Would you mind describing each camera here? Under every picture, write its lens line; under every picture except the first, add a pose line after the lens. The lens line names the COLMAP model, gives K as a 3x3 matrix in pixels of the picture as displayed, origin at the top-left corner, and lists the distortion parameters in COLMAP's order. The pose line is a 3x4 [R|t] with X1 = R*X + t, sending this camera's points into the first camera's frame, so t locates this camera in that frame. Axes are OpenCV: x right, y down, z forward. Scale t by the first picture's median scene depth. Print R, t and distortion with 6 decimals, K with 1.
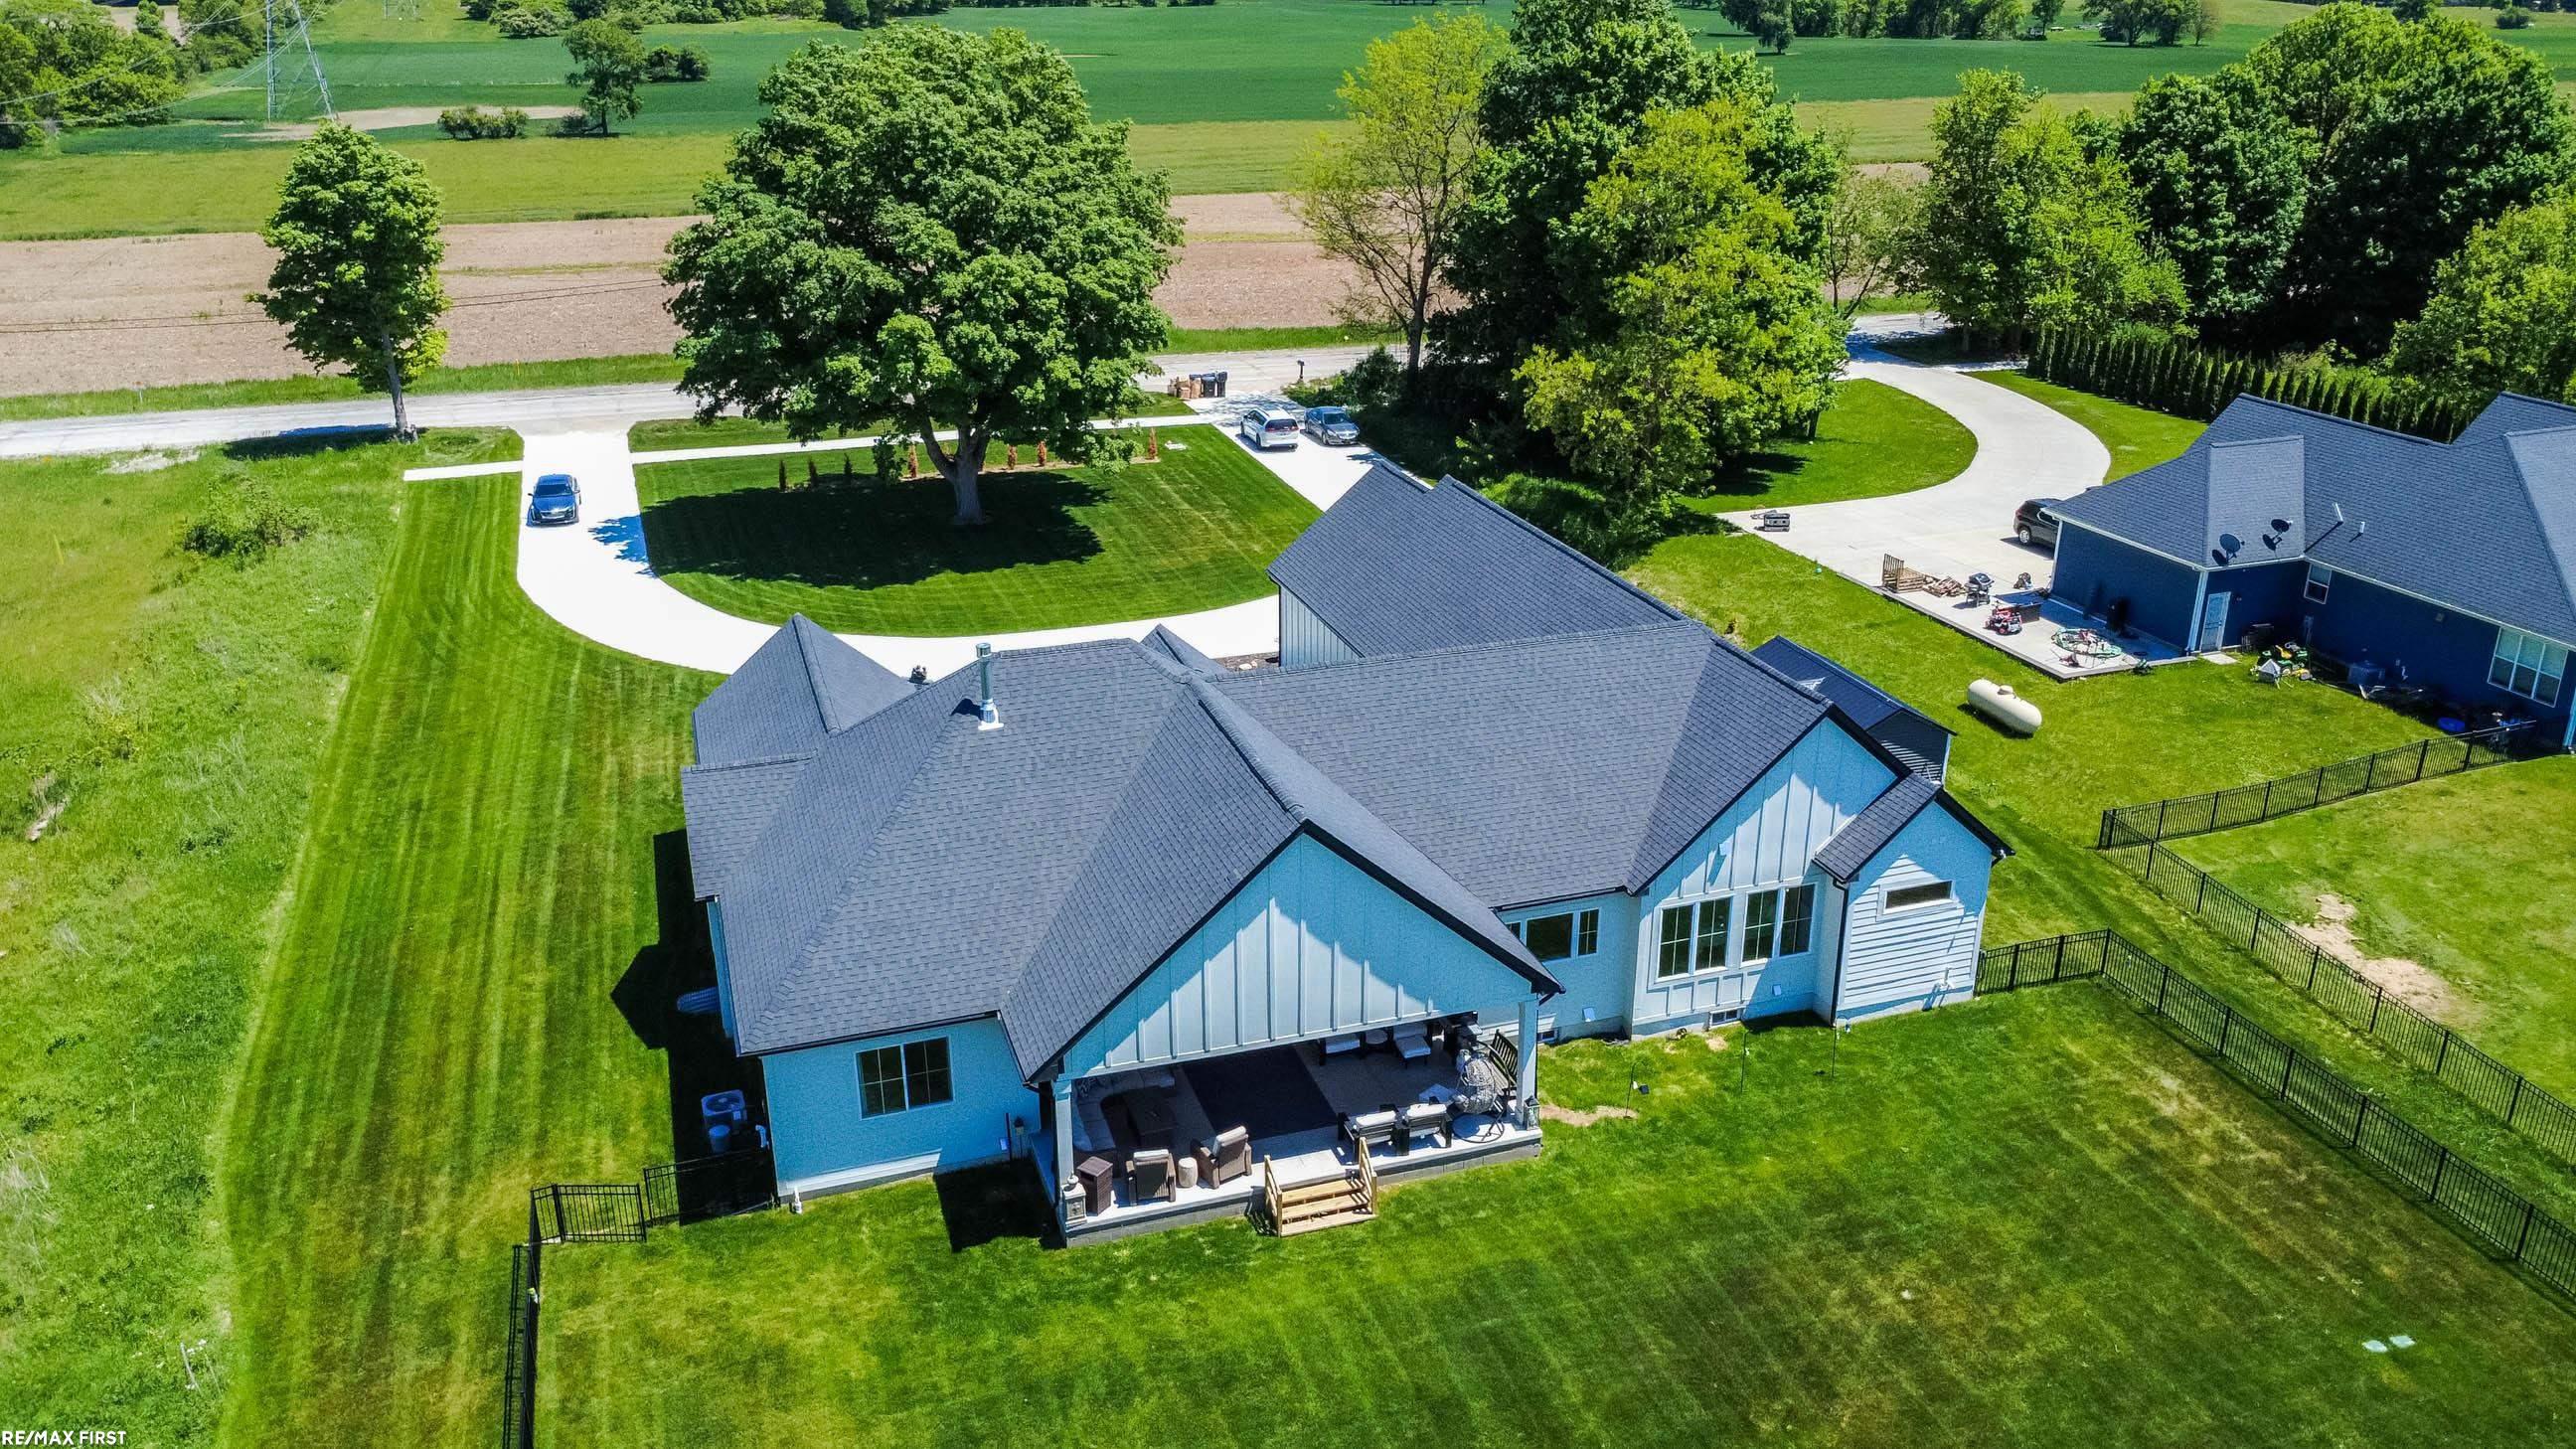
lens RADIAL K [[1929.8, 0, 1292.7], [0, 1929.8, 727.4], [0, 0, 1]] dist [0.006631, -0.006252]
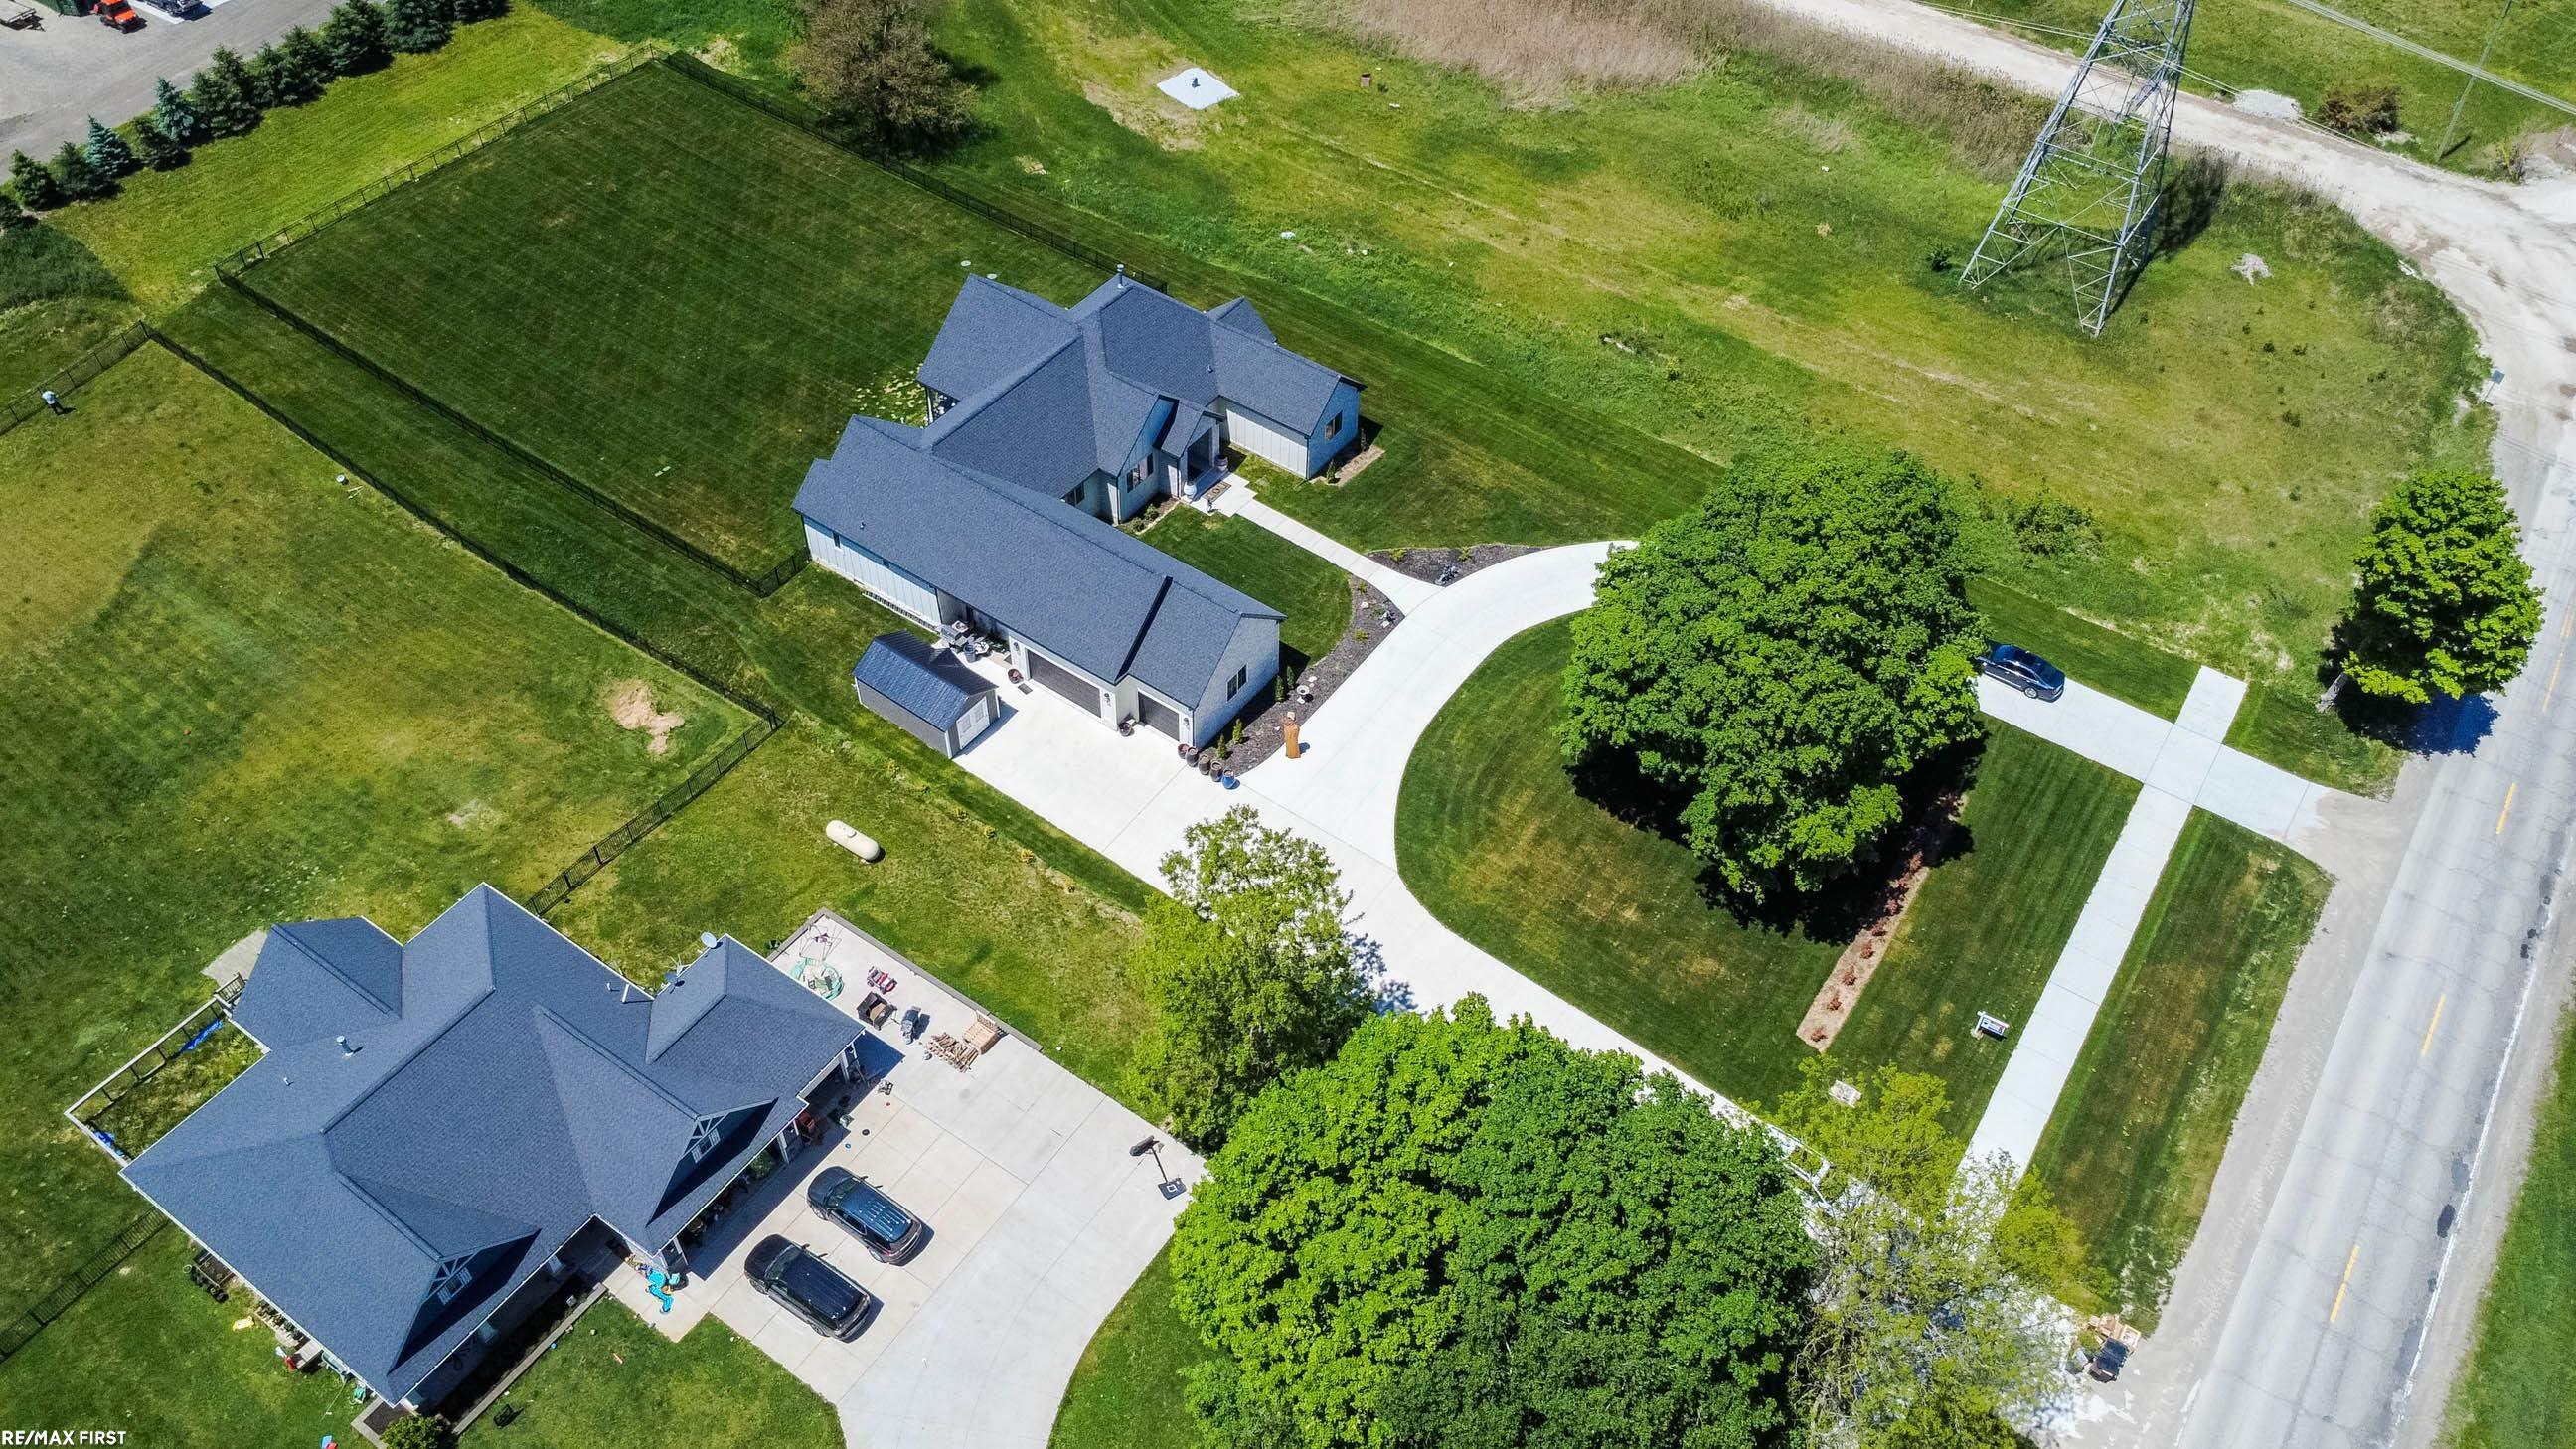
lens RADIAL K [[1929.8, 0, 1292.7], [0, 1929.8, 727.4], [0, 0, 1]] dist [0.006631, -0.006252]
pose [[-0.806782, 0.419032, -0.416551, 0.572986], [-0.241689, 0.409274, 0.879819, -1.213138], [0.539156, 0.810498, -0.228920, 1.229109]]
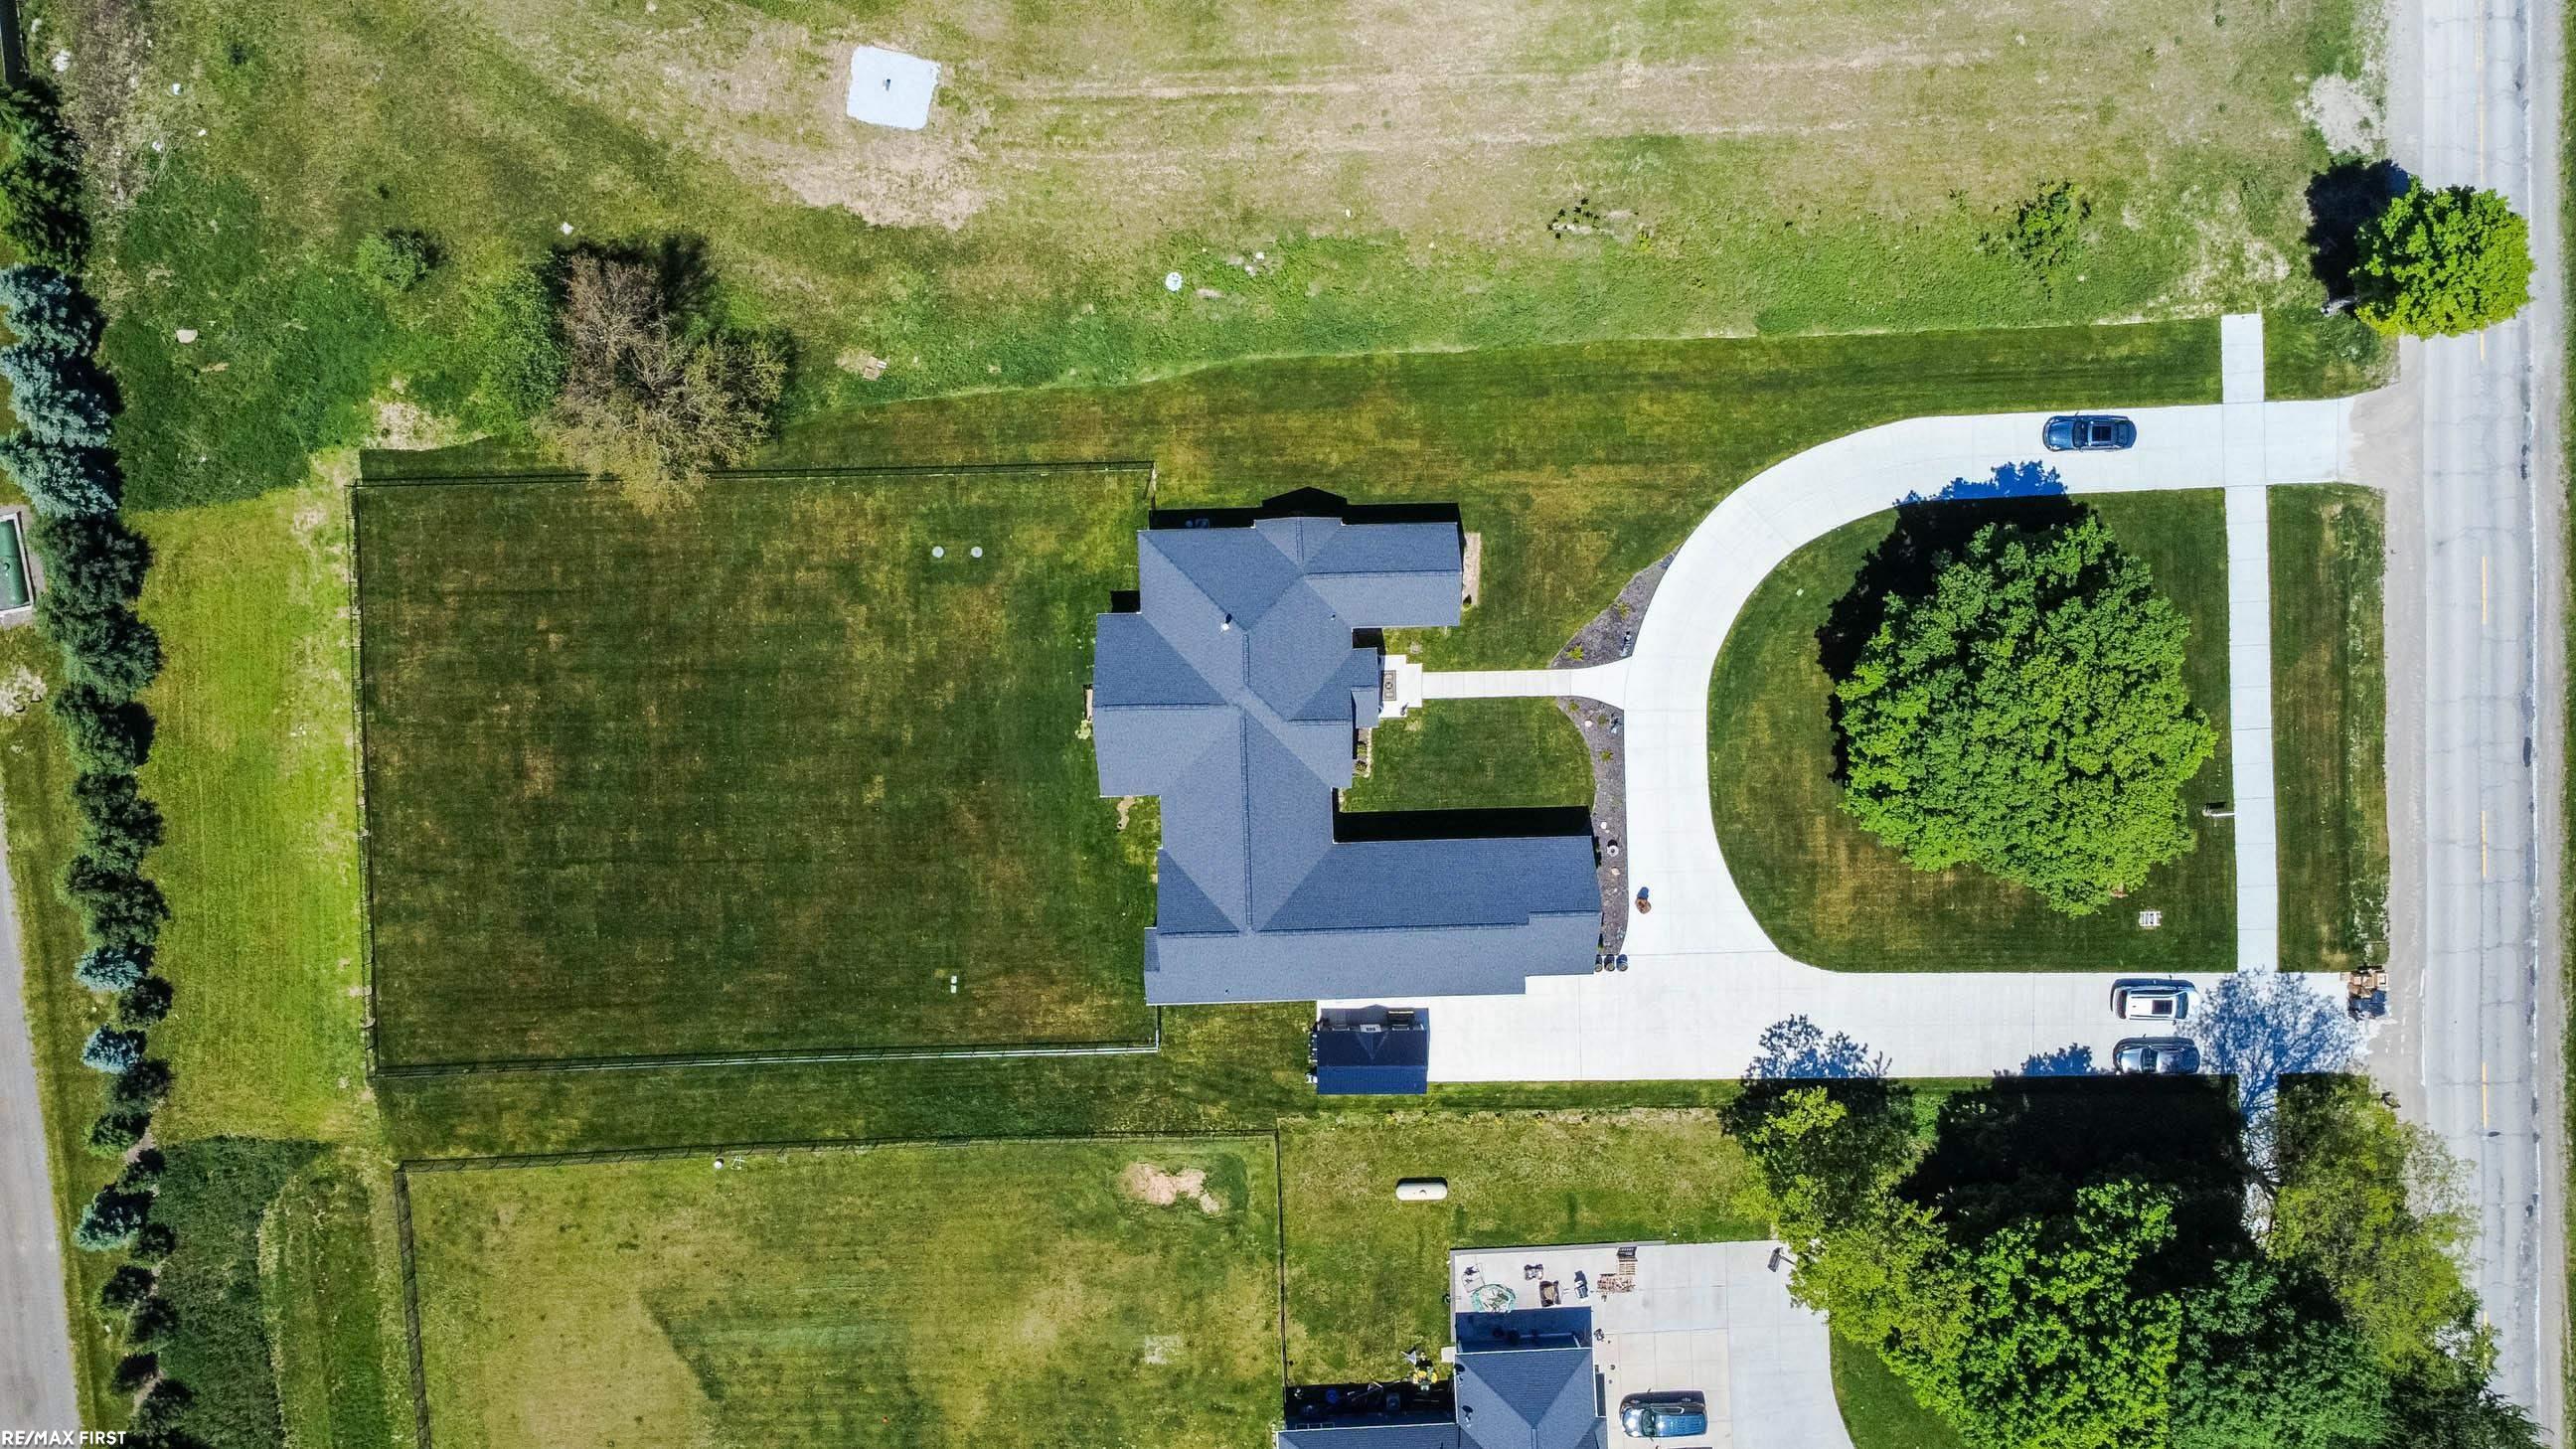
lens RADIAL K [[1929.8, 0, 1292.7], [0, 1929.8, 727.4], [0, 0, 1]] dist [0.006631, -0.006252]
pose [[-0.294768, 0.954784, 0.038728, -0.084246], [-0.360386, -0.148614, 0.920889, -1.379683], [0.885005, 0.257492, 0.387897, 0.036755]]
